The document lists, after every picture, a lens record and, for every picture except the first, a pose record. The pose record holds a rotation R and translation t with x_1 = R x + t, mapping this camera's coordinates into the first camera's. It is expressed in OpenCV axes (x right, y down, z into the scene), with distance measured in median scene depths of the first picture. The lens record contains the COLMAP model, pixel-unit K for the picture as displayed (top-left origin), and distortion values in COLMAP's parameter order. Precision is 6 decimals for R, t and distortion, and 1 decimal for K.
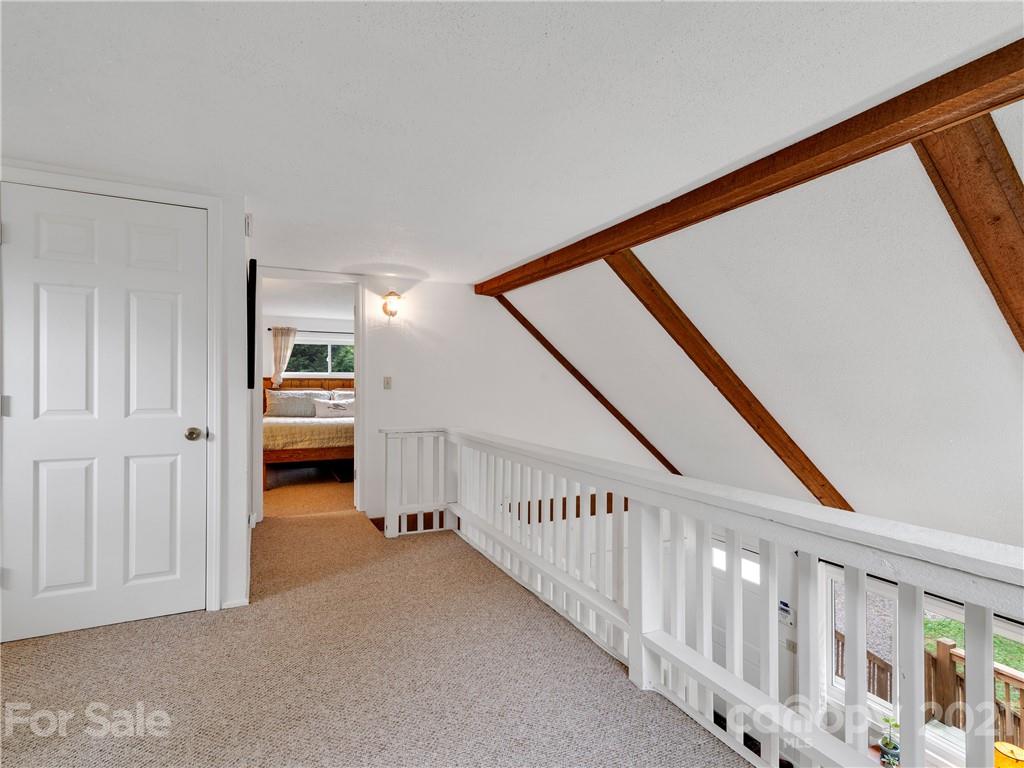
lens RADIAL K [[520.9, 0, 512.4], [0, 520.9, 383.3], [0, 0, 1]] dist [0.018075, -0.002361]
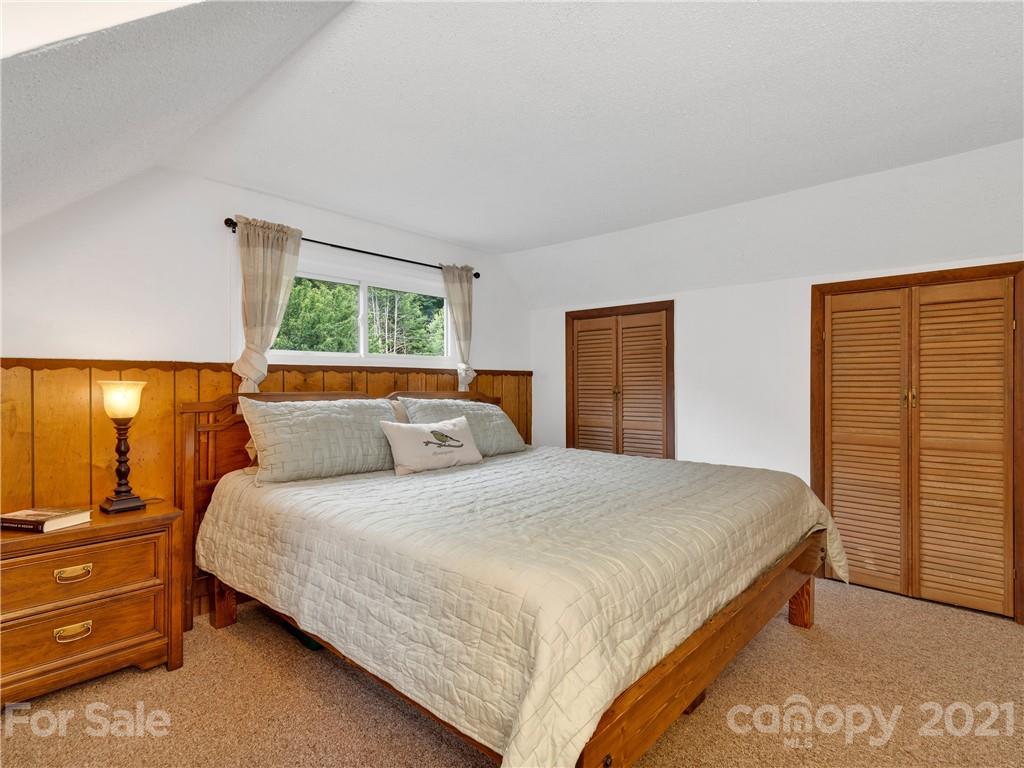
lens RADIAL K [[520.9, 0, 511.8], [0, 520.9, 384.2], [0, 0, 1]] dist [0.018075, -0.002361]
pose [[0.927722, -0.002980, 0.373259, -0.416944], [0.000797, 0.999982, 0.006003, 0.001085], [-0.373270, -0.005272, 0.927708, 0.601621]]
